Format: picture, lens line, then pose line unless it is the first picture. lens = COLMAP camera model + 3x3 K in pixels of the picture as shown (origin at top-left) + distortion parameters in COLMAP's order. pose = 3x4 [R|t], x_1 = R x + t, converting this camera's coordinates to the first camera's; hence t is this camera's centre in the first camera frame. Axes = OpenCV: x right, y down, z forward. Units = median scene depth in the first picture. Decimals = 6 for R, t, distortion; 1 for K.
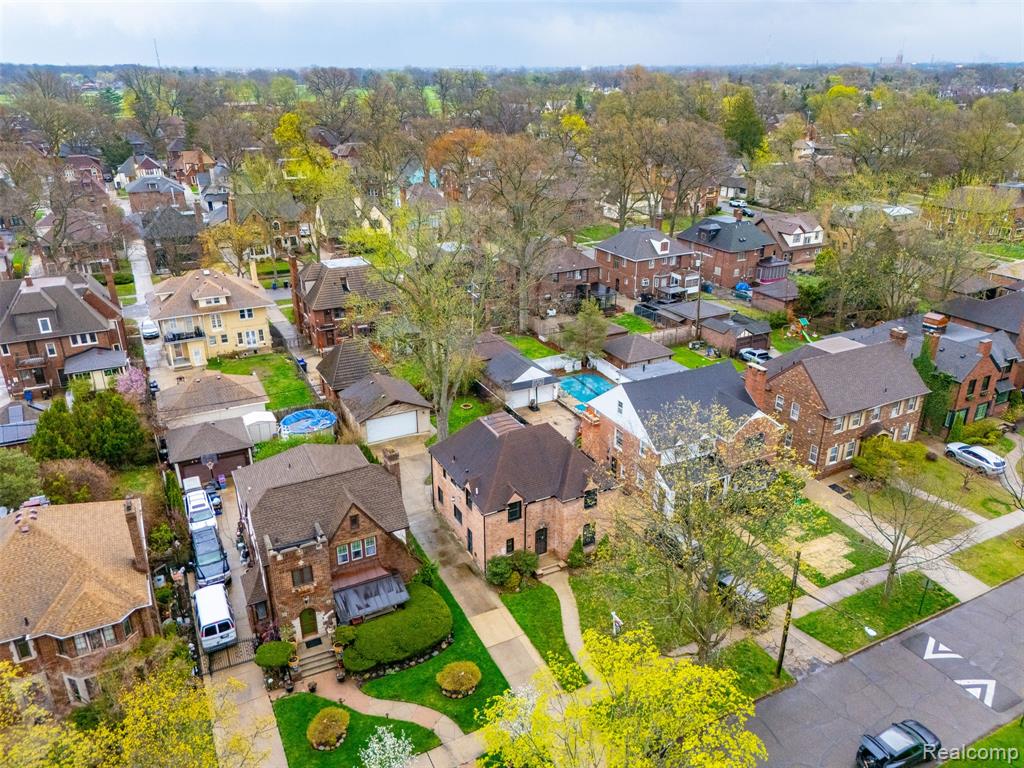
lens RADIAL K [[748.5, 0, 515.5], [0, 748.5, 385.5], [0, 0, 1]] dist [0.086382, -0.104802]
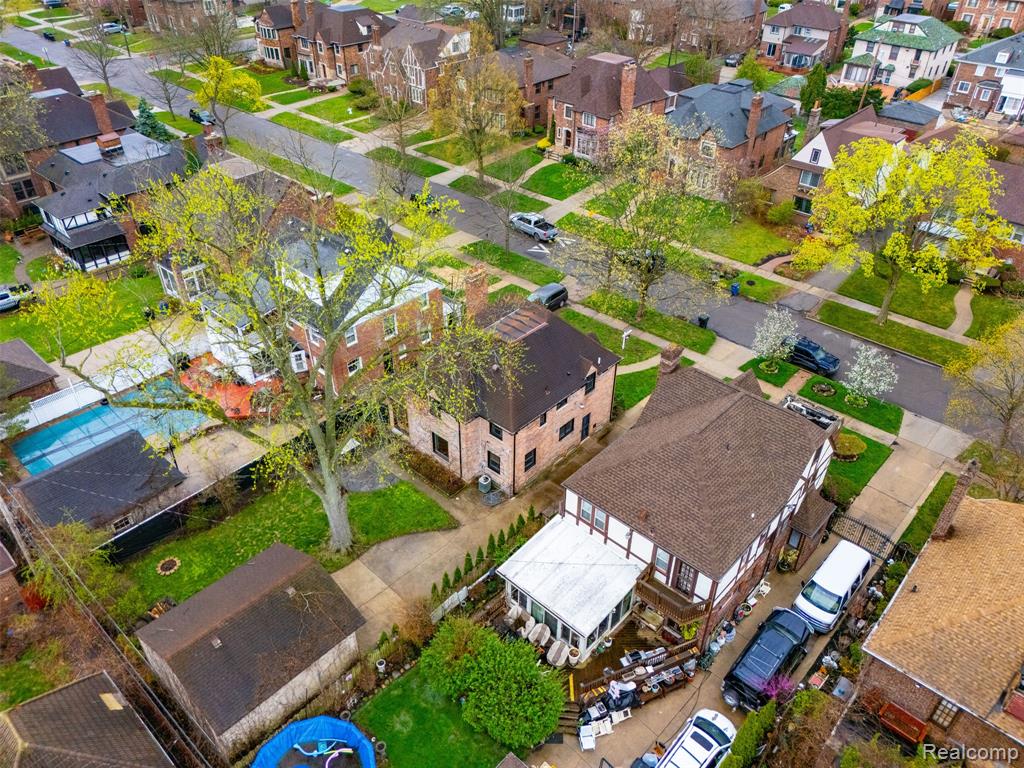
lens RADIAL K [[756.8, 0, 512.0], [0, 756.8, 384.0], [0, 0, 1]] dist [0.033856, -0.011452]
pose [[-0.351573, -0.550104, 0.757484, -0.531309], [0.353231, 0.671380, 0.651519, -0.350753], [-0.866963, 0.496623, -0.041725, 0.833372]]
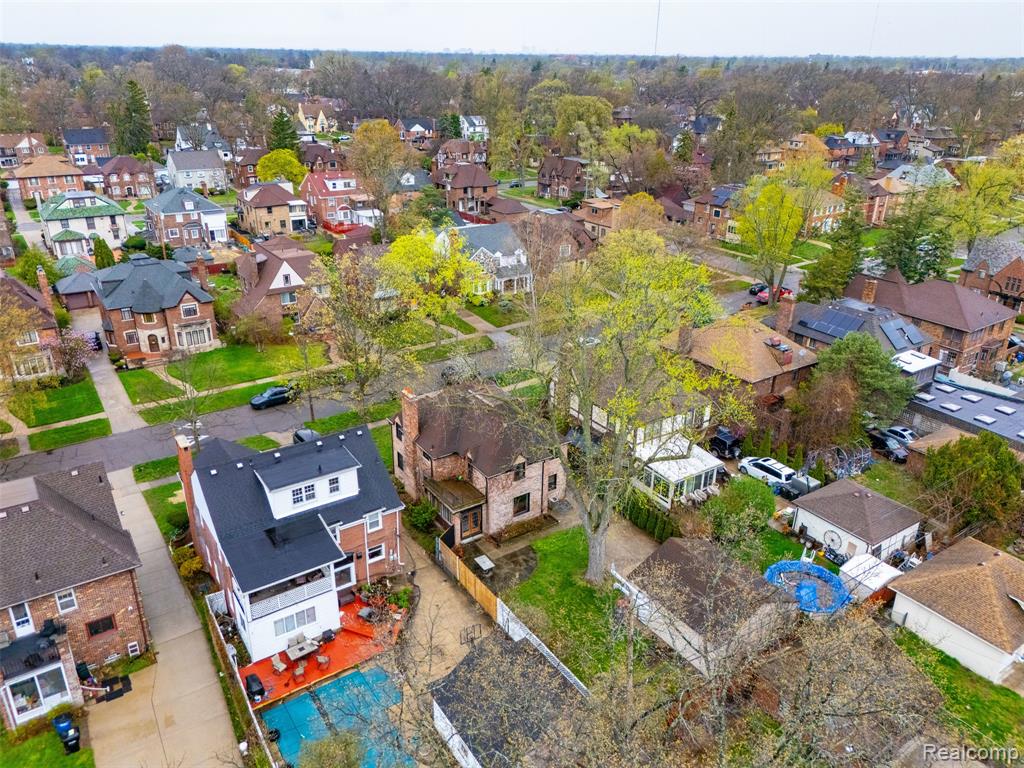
lens RADIAL K [[748.5, 0, 515.5], [0, 748.5, 385.5], [0, 0, 1]] dist [0.086382, -0.104802]
pose [[-0.991150, 0.043535, -0.125408, 0.063737], [-0.060508, 0.692696, 0.718687, -0.563178], [0.118157, 0.719914, -0.683931, 1.339489]]
